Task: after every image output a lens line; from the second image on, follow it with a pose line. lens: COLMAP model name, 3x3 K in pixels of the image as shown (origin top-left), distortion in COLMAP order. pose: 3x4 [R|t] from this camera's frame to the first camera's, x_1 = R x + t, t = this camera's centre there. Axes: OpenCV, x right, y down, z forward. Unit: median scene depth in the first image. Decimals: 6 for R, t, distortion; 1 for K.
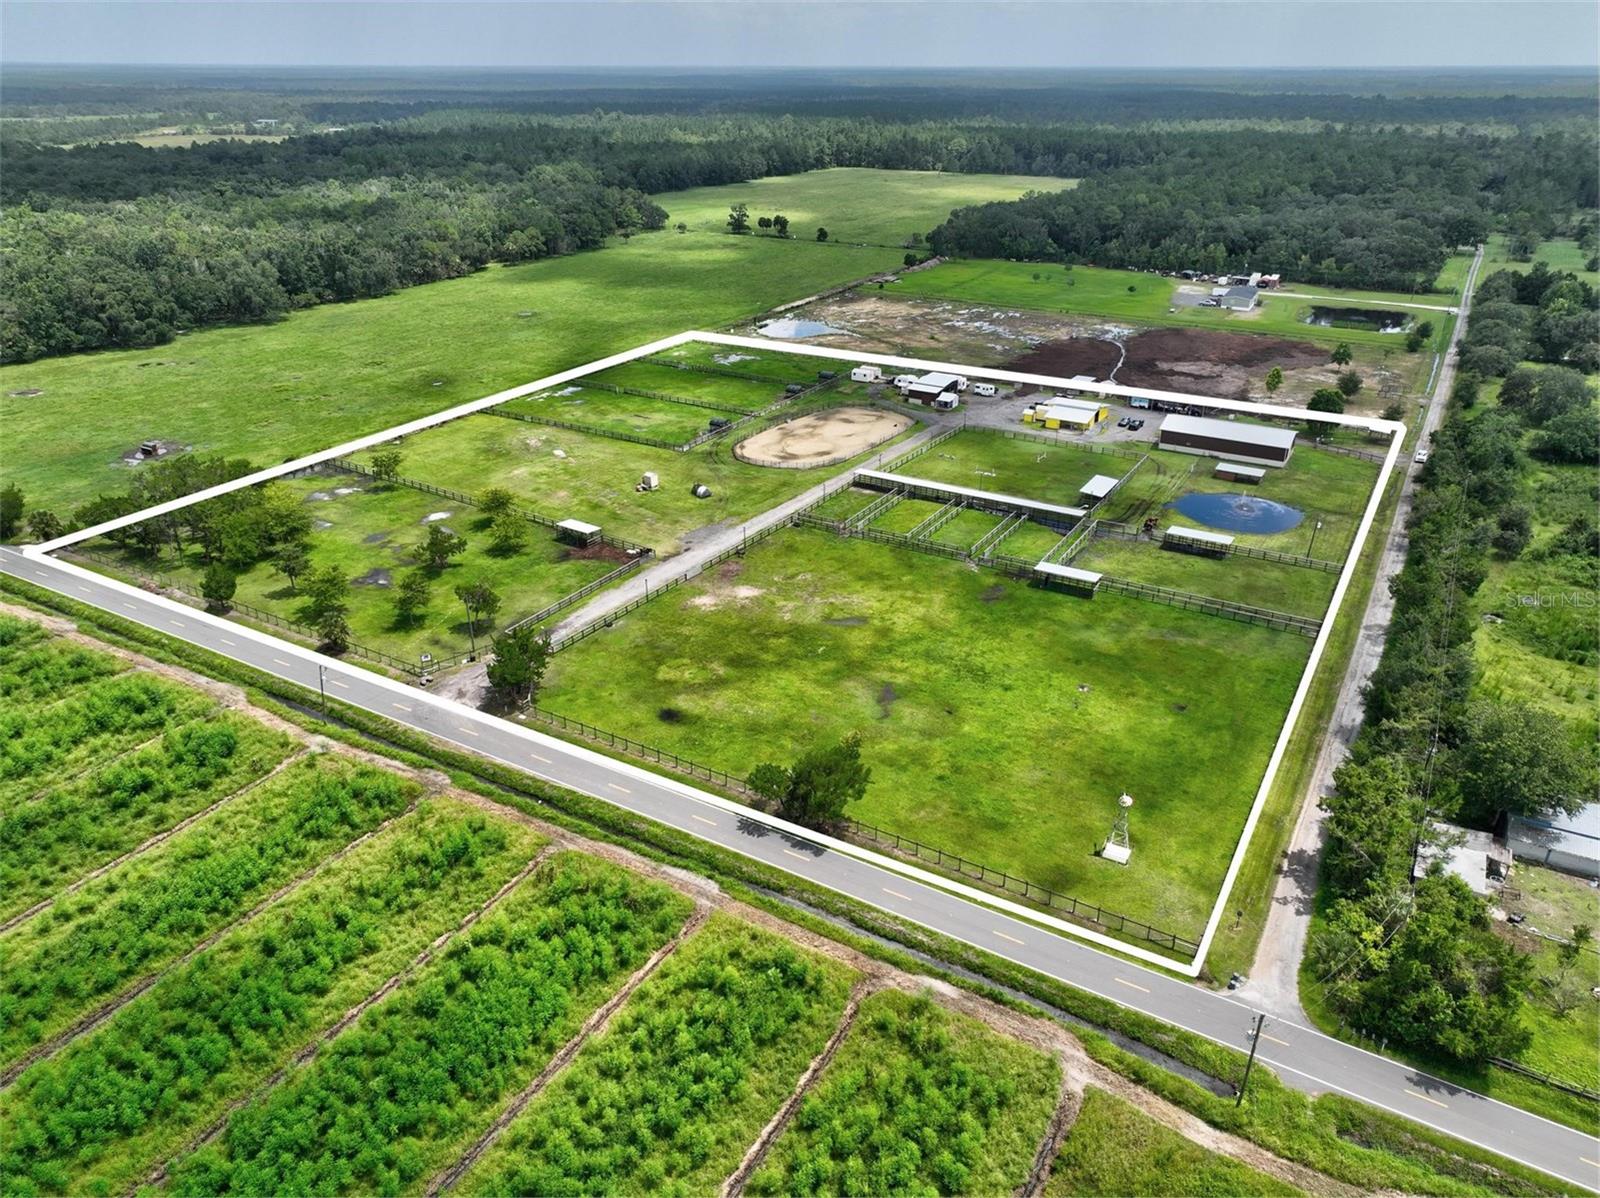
lens RADIAL K [[1126.8, 0, 800.0], [0, 1126.8, 599.0], [0, 0, 1]] dist [-0.003288, 0.019990]
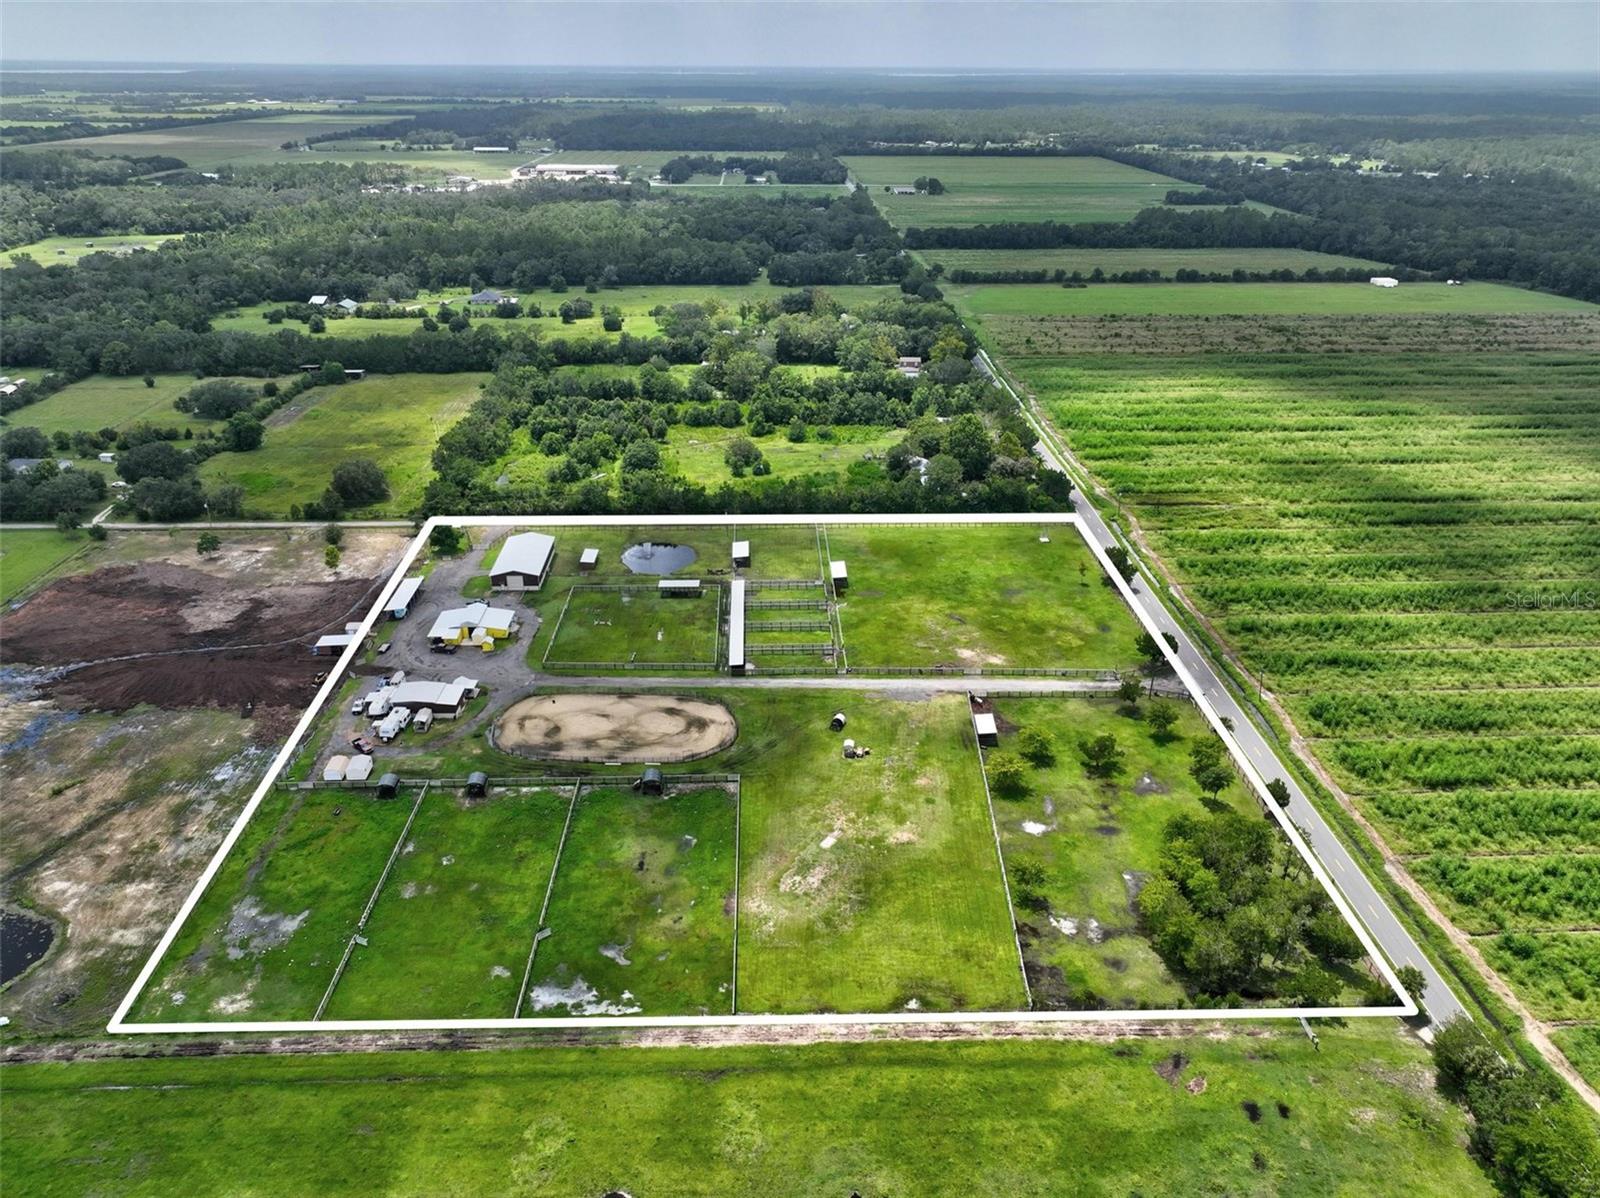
lens RADIAL K [[1126.8, 0, 800.0], [0, 1126.8, 599.0], [0, 0, 1]] dist [-0.001879, 0.021384]
pose [[-0.536767, -0.369361, 0.758586, -0.774775], [0.356773, 0.715388, 0.600776, -0.773506], [-0.764587, 0.593121, -0.252219, 1.122971]]
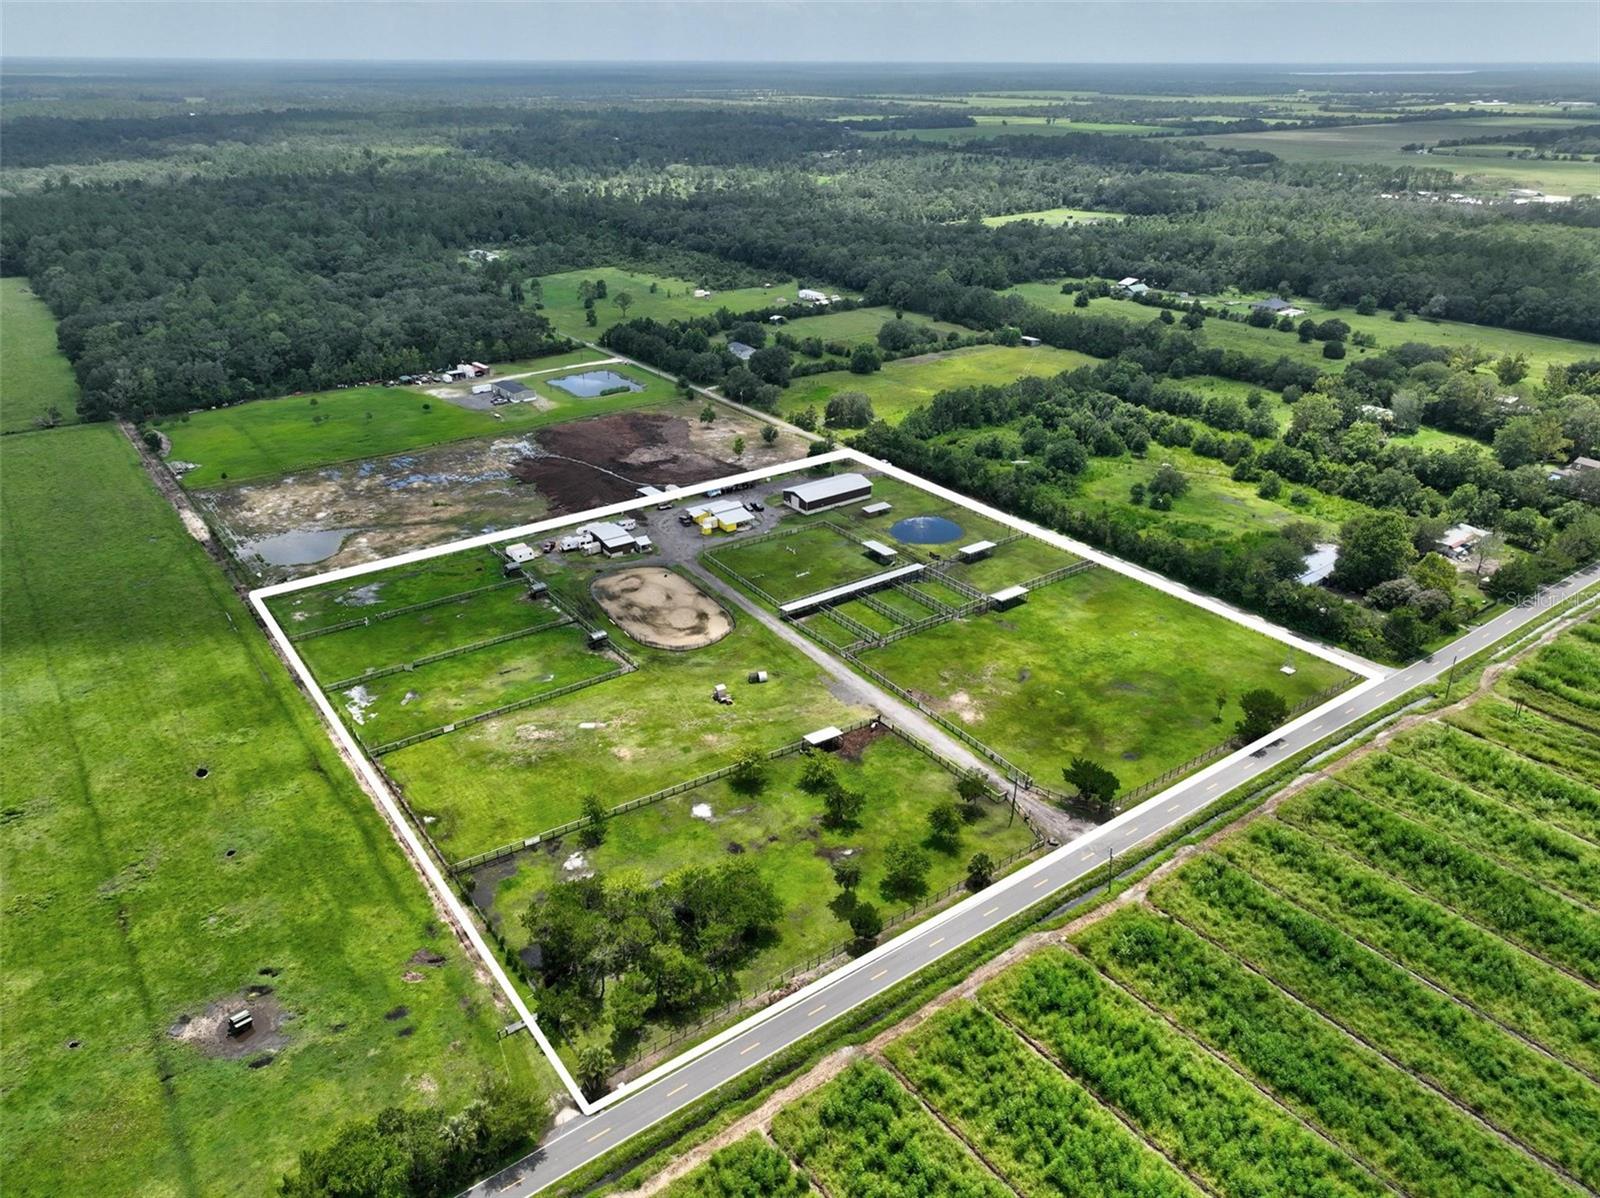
lens RADIAL K [[1126.8, 0, 800.0], [0, 1126.8, 599.0], [0, 0, 1]] dist [-0.001879, 0.021384]
pose [[0.395974, -0.400885, 0.826133, -0.908657], [0.393866, 0.886857, 0.241568, -0.392508], [-0.829502, 0.229731, 0.509068, 0.323552]]
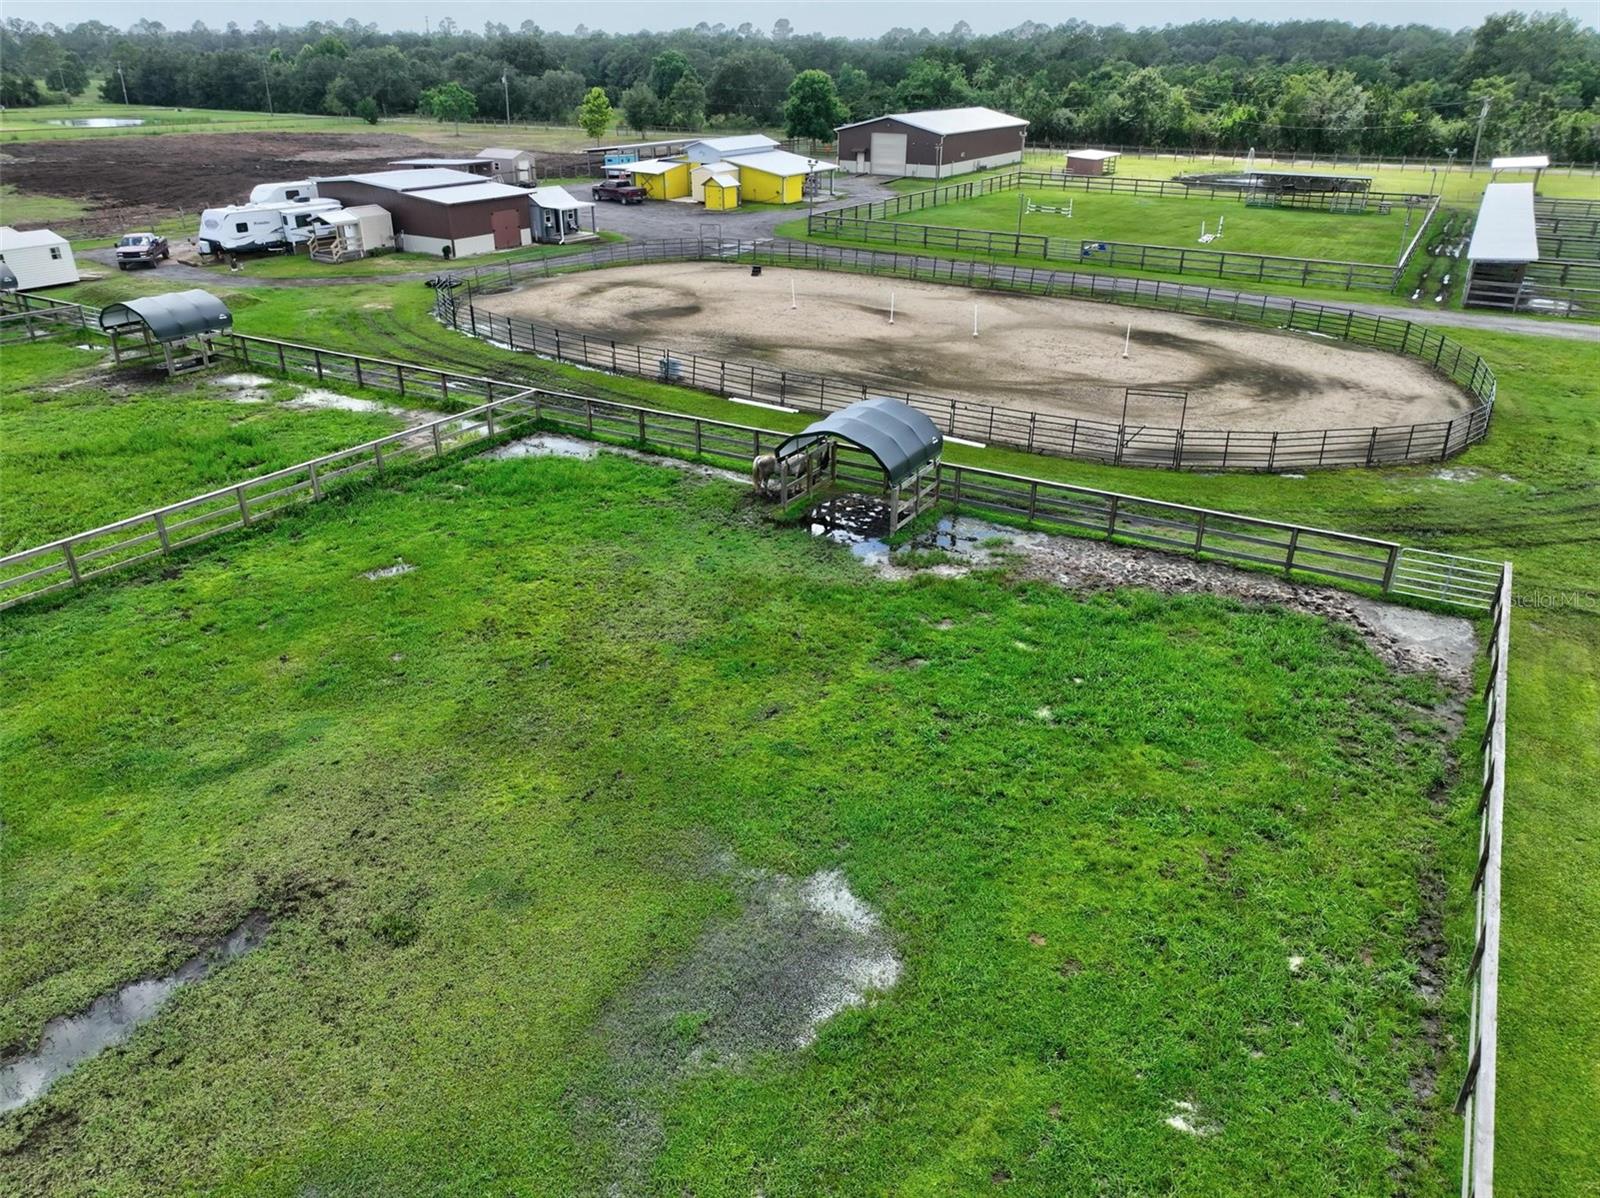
lens RADIAL K [[1126.8, 0, 800.0], [0, 1126.8, 599.0], [0, 0, 1]] dist [-0.003288, 0.019990]
pose [[-0.004089, -0.438575, 0.898685, -0.208773], [0.424530, 0.812926, 0.398655, -0.210999], [-0.905405, 0.383149, 0.182864, 1.059666]]
